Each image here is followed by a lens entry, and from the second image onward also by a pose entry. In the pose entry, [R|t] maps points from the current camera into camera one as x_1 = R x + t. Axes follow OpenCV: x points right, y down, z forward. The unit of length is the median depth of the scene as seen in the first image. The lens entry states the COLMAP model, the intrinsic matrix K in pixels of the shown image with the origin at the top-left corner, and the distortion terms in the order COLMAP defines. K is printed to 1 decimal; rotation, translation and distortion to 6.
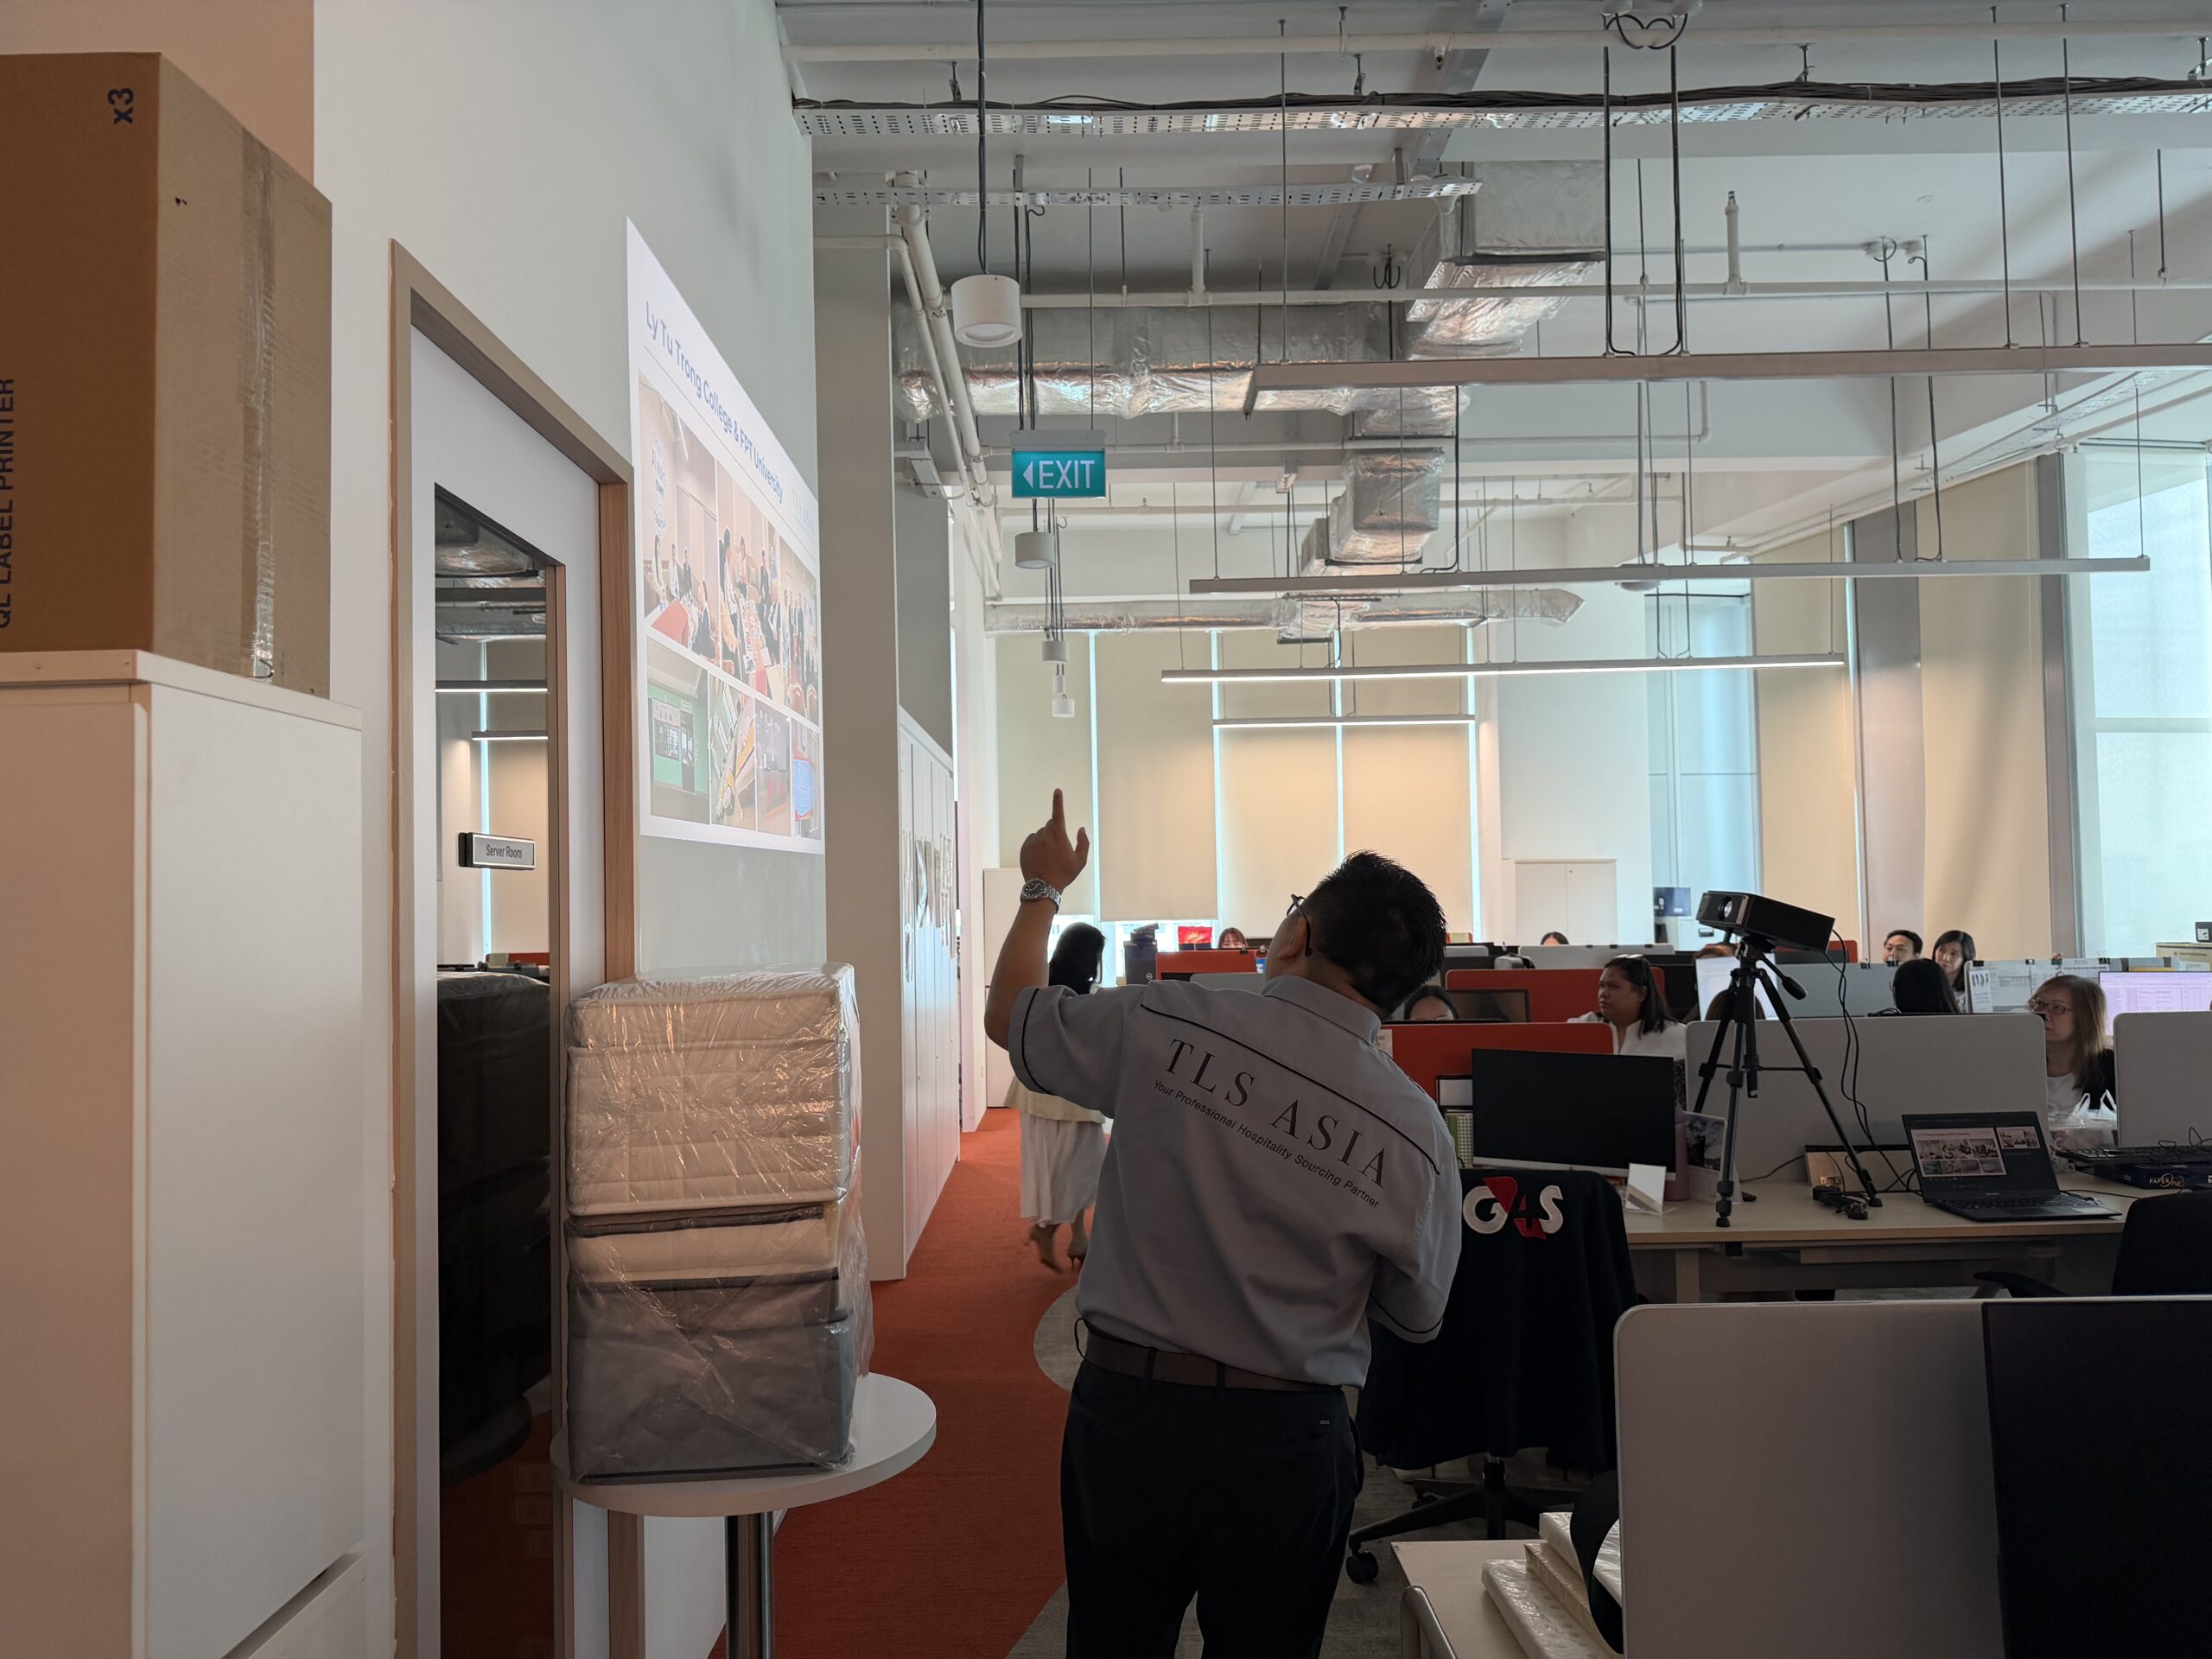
lens RADIAL K [[1557.1, 0, 1106.0], [0, 1557.1, 829.5], [0, 0, 1]] dist [0.133939, -0.197242]
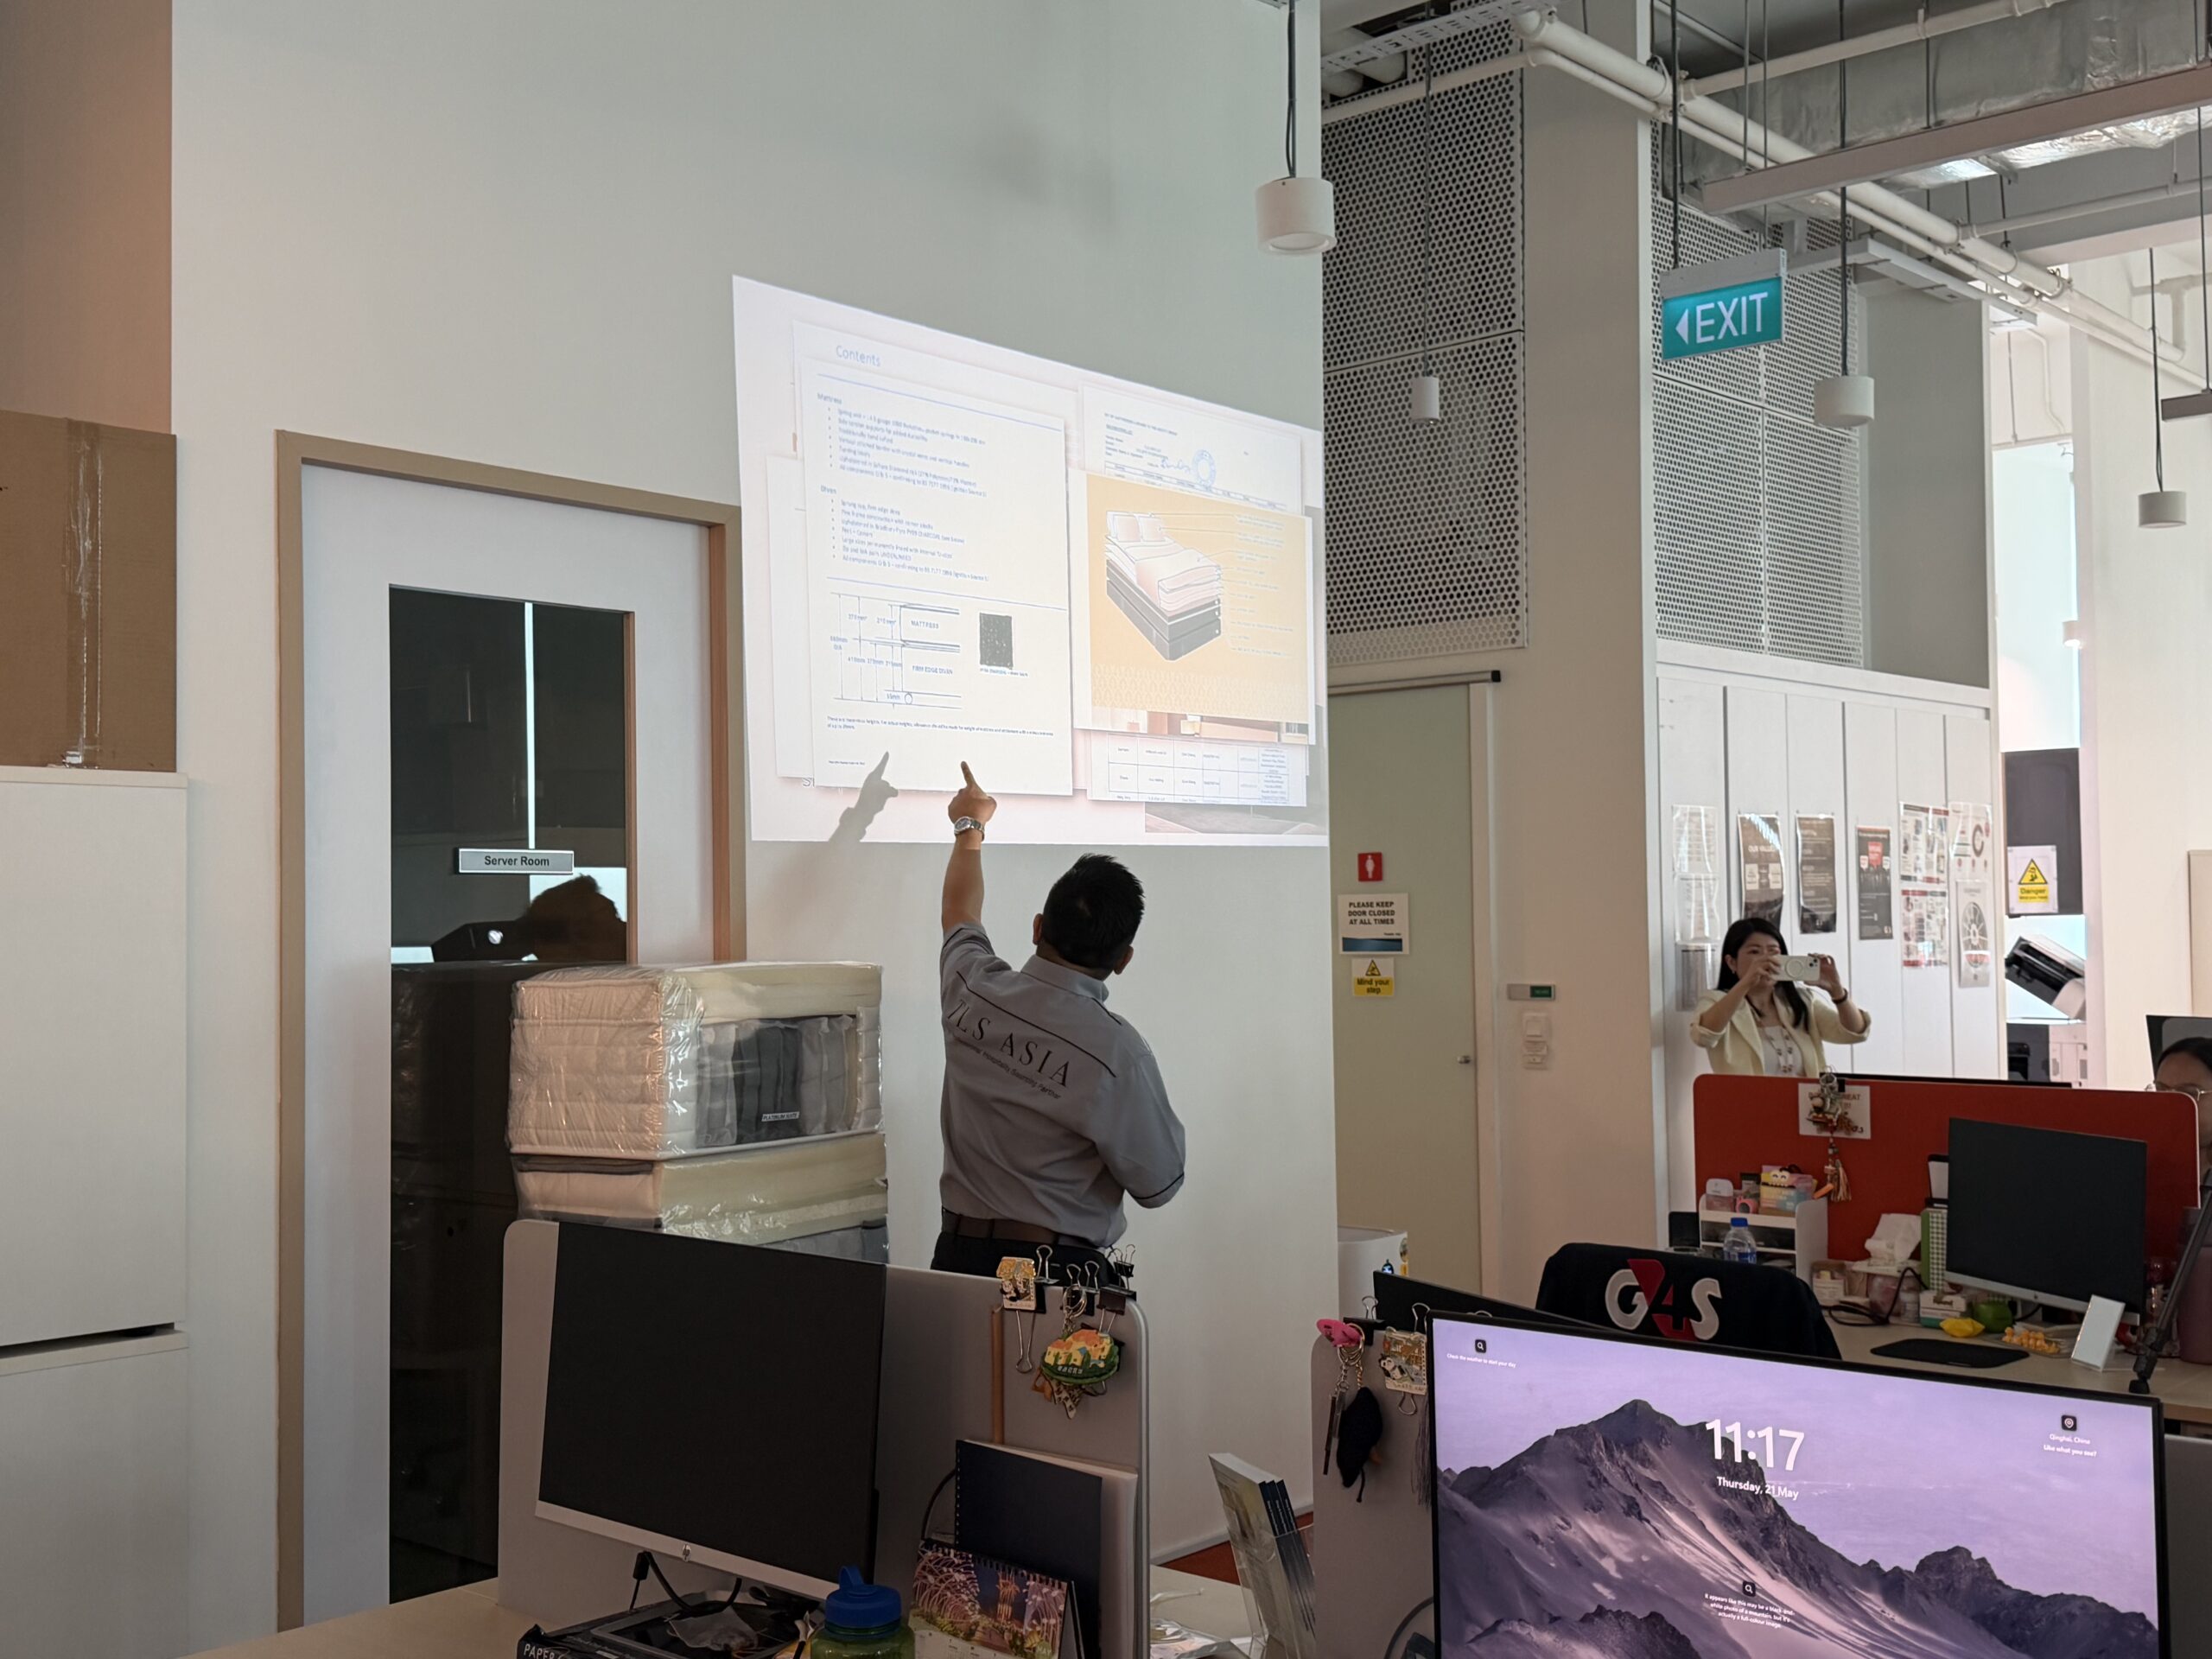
lens RADIAL K [[2309.7, 0, 1106.0], [0, 2309.7, 829.5], [0, 0, 1]] dist [0.100159, -0.020897]
pose [[0.742575, -0.010421, -0.669681, 0.484740], [0.026600, 0.999549, 0.013941, -0.009427], [0.669234, -0.028165, 0.742518, -0.018395]]
